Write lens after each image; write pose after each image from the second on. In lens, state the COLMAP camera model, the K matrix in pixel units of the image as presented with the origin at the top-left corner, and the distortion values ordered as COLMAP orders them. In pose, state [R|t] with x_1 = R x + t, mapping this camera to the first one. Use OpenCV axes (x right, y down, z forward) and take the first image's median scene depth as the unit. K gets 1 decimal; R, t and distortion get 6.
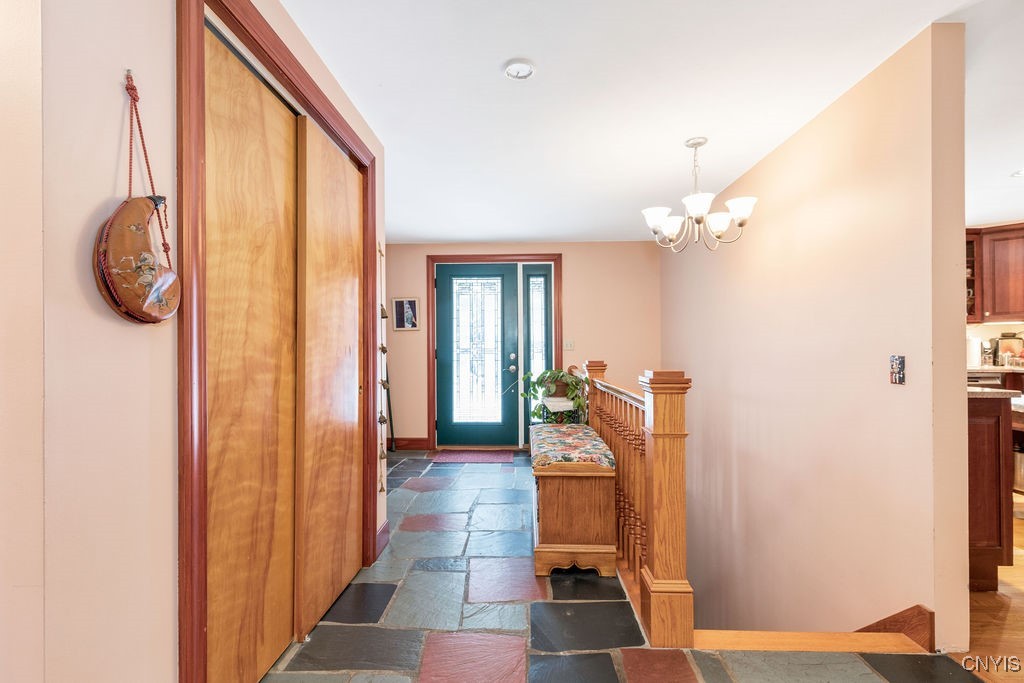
lens RADIAL K [[457.5, 0, 510.0], [0, 457.5, 346.4], [0, 0, 1]] dist [0.002292, -0.000290]
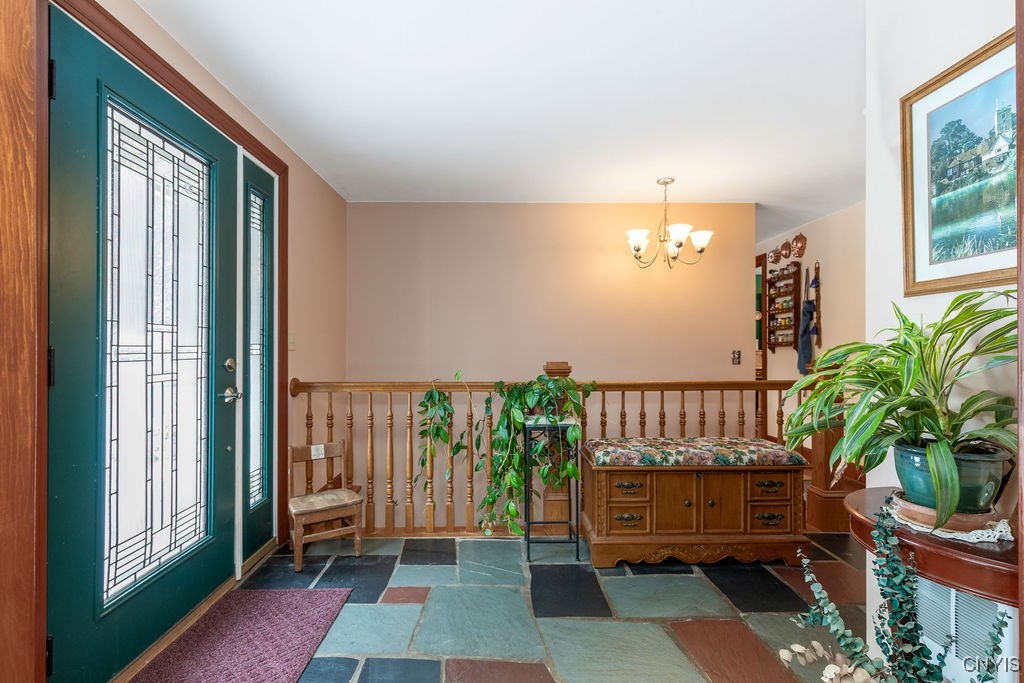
lens RADIAL K [[457.5, 0, 510.0], [0, 457.5, 346.4], [0, 0, 1]] dist [0.002292, -0.000290]
pose [[-0.056835, 0.009616, 0.998337, -0.419296], [-0.001084, 0.999952, -0.009693, 0.008497], [-0.998383, -0.001633, -0.056822, 0.776461]]
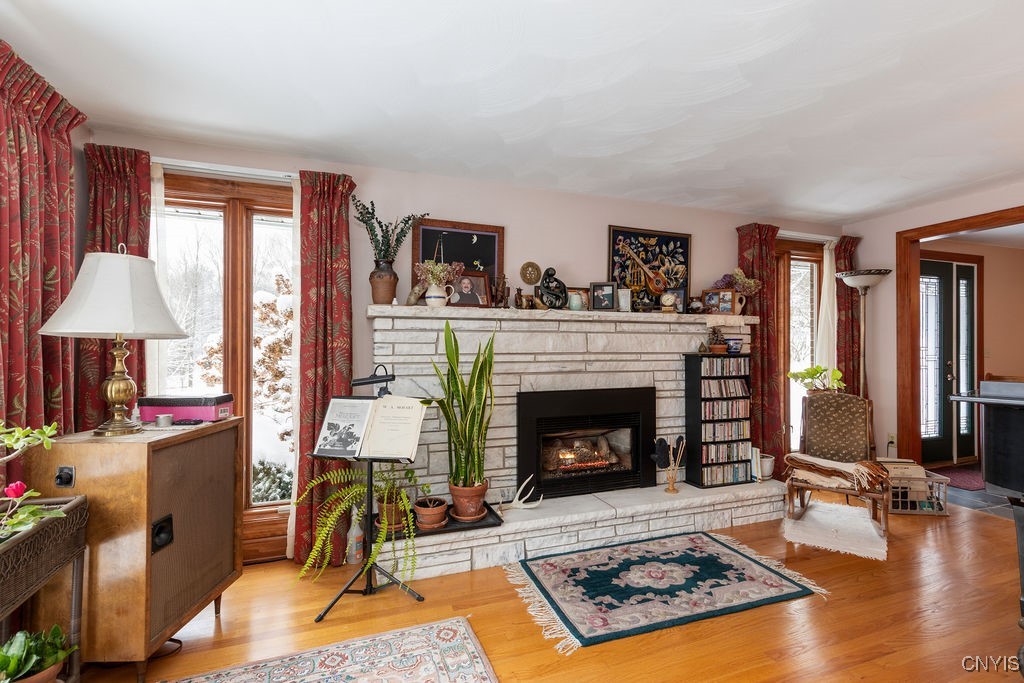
lens RADIAL K [[457.5, 0, 510.0], [0, 457.5, 346.4], [0, 0, 1]] dist [0.002292, -0.000290]
pose [[0.933514, 0.007079, 0.358471, -1.153756], [-0.005858, 0.999973, -0.004492, -0.004146], [-0.358493, 0.002094, 0.933530, 0.460178]]
